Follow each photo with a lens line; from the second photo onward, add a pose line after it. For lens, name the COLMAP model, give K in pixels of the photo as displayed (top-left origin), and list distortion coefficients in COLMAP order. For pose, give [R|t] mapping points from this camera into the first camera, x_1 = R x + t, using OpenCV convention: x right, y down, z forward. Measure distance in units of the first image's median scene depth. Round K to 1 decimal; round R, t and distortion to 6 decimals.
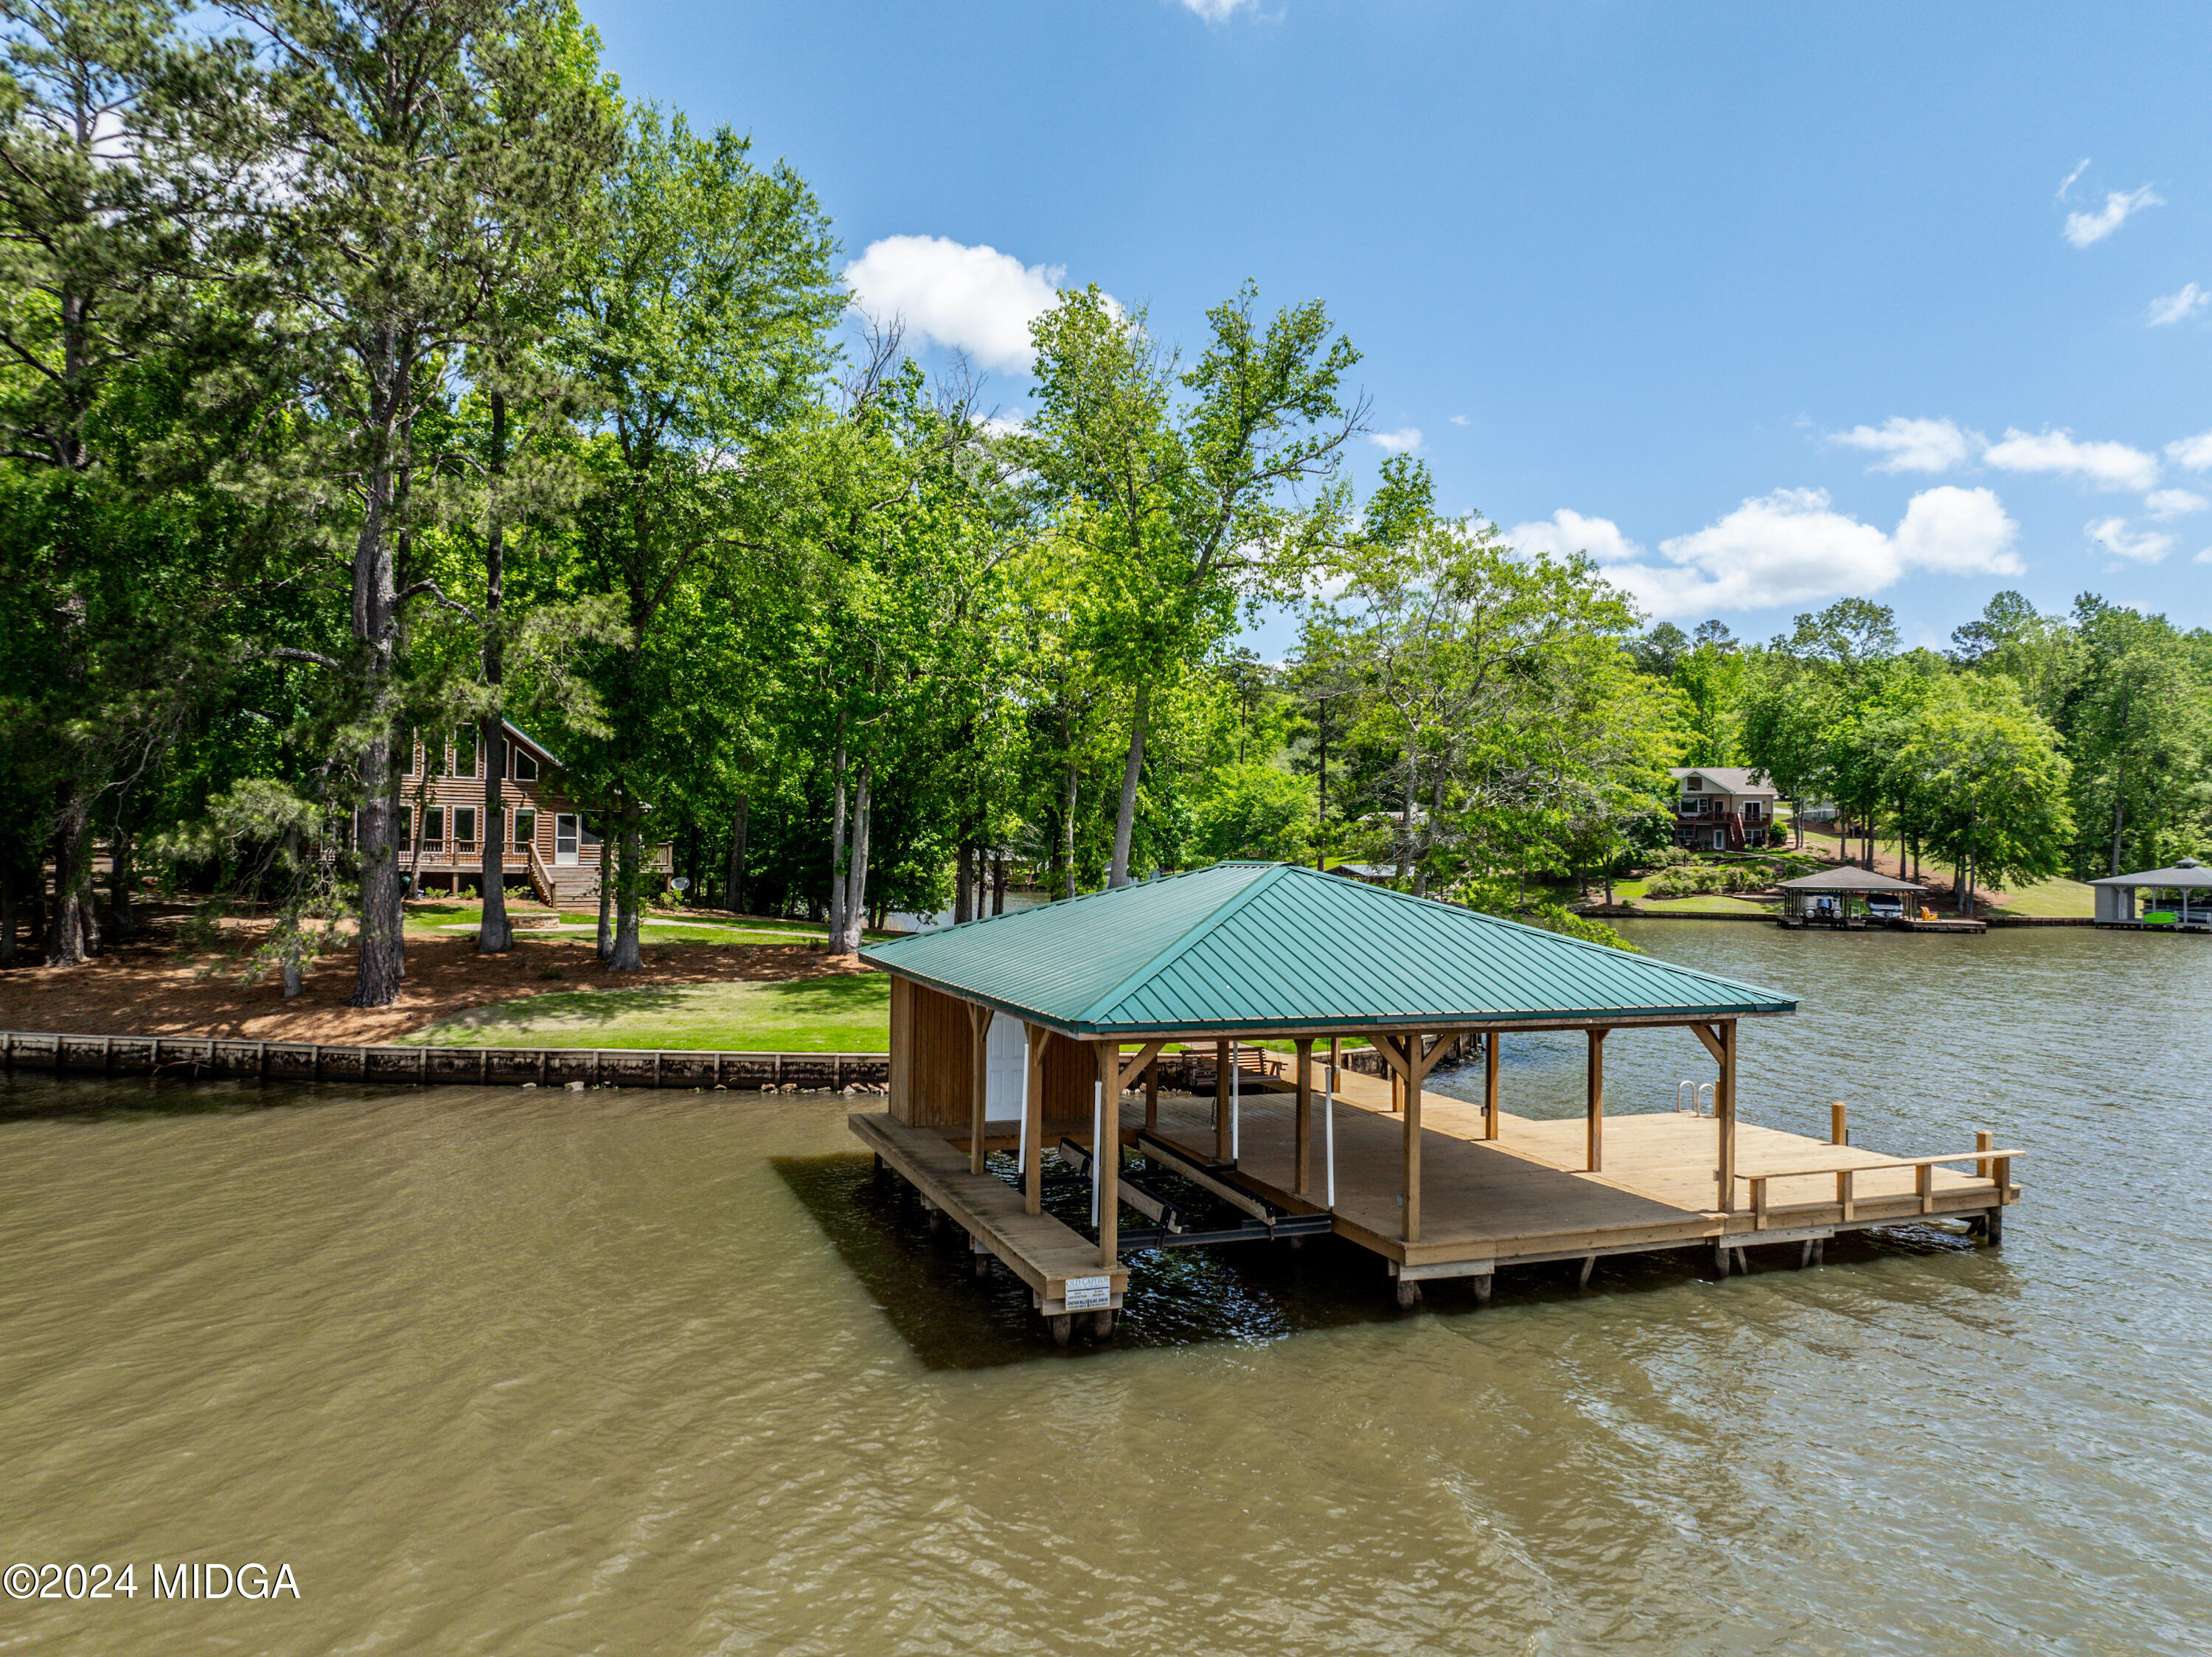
lens RADIAL K [[1553.8, 0, 1115.8], [0, 1553.8, 816.4], [0, 0, 1]] dist [-0.025440, -0.013641]
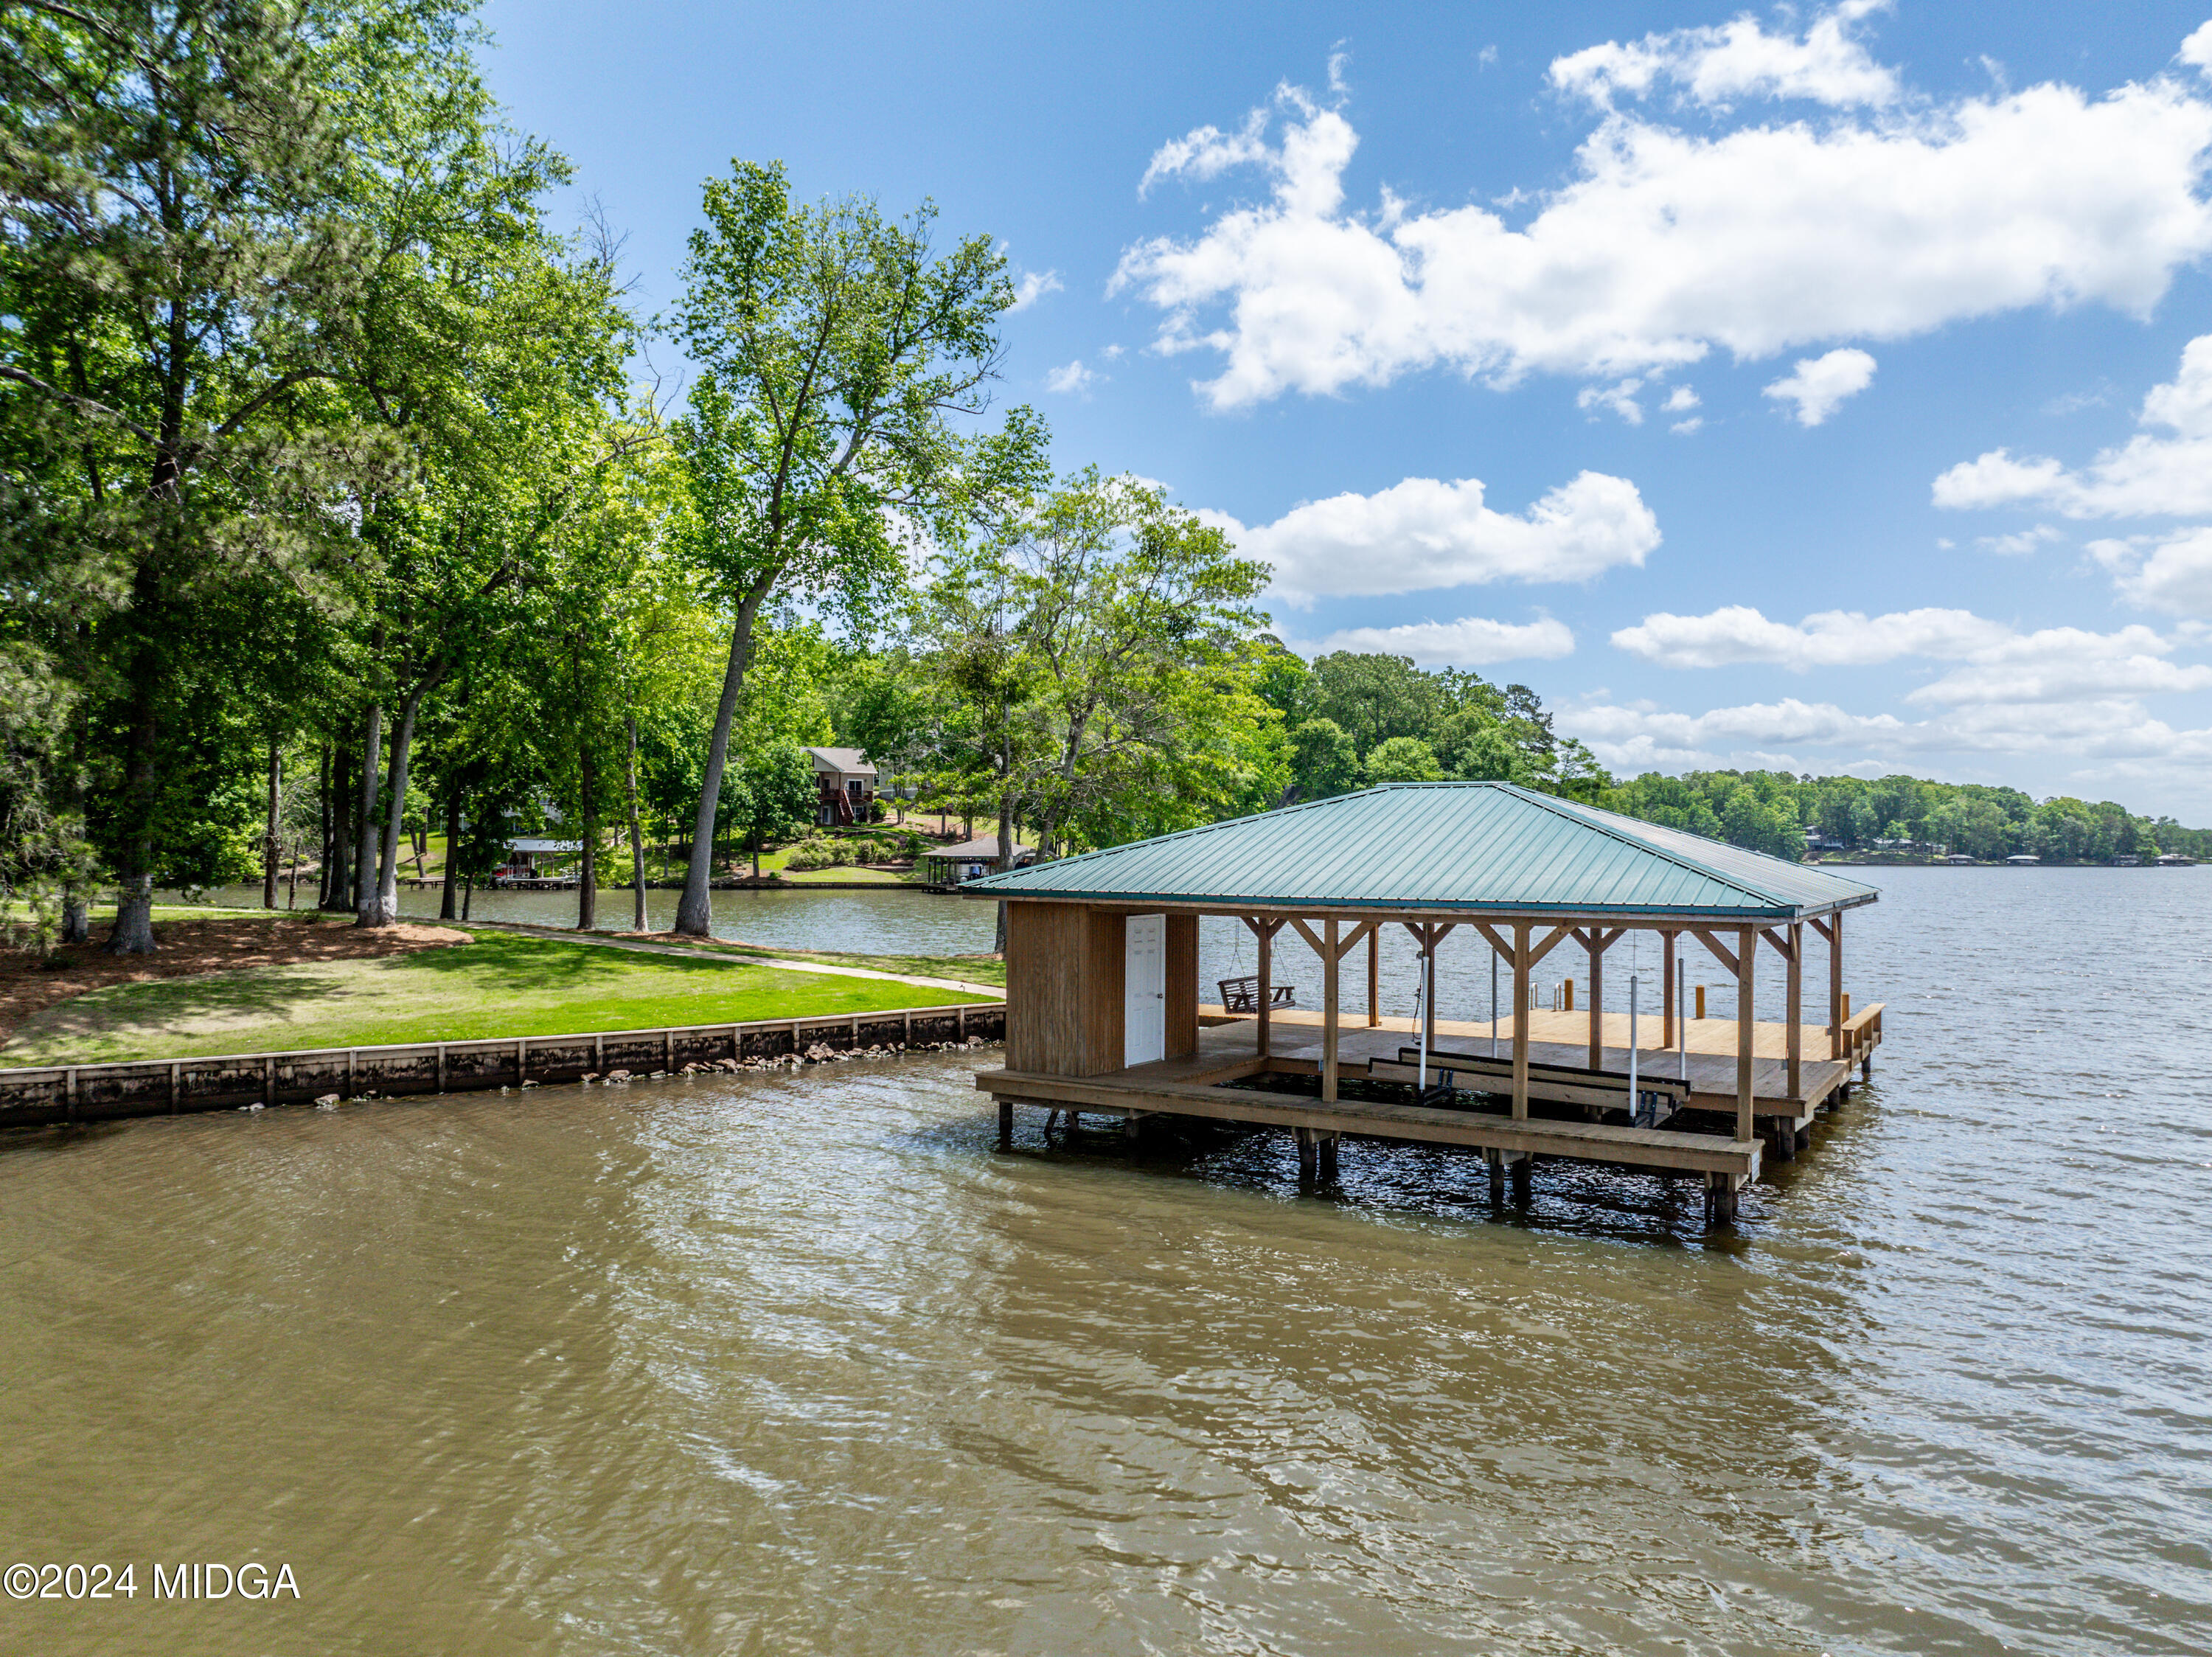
lens RADIAL K [[1553.8, 0, 1099.6], [0, 1553.8, 833.4], [0, 0, 1]] dist [-0.025440, -0.013641]
pose [[0.792038, -0.000510, 0.610471, -0.129818], [-0.012363, 0.999781, 0.016874, 0.008580], [-0.610346, -0.020912, 0.791858, 0.055626]]
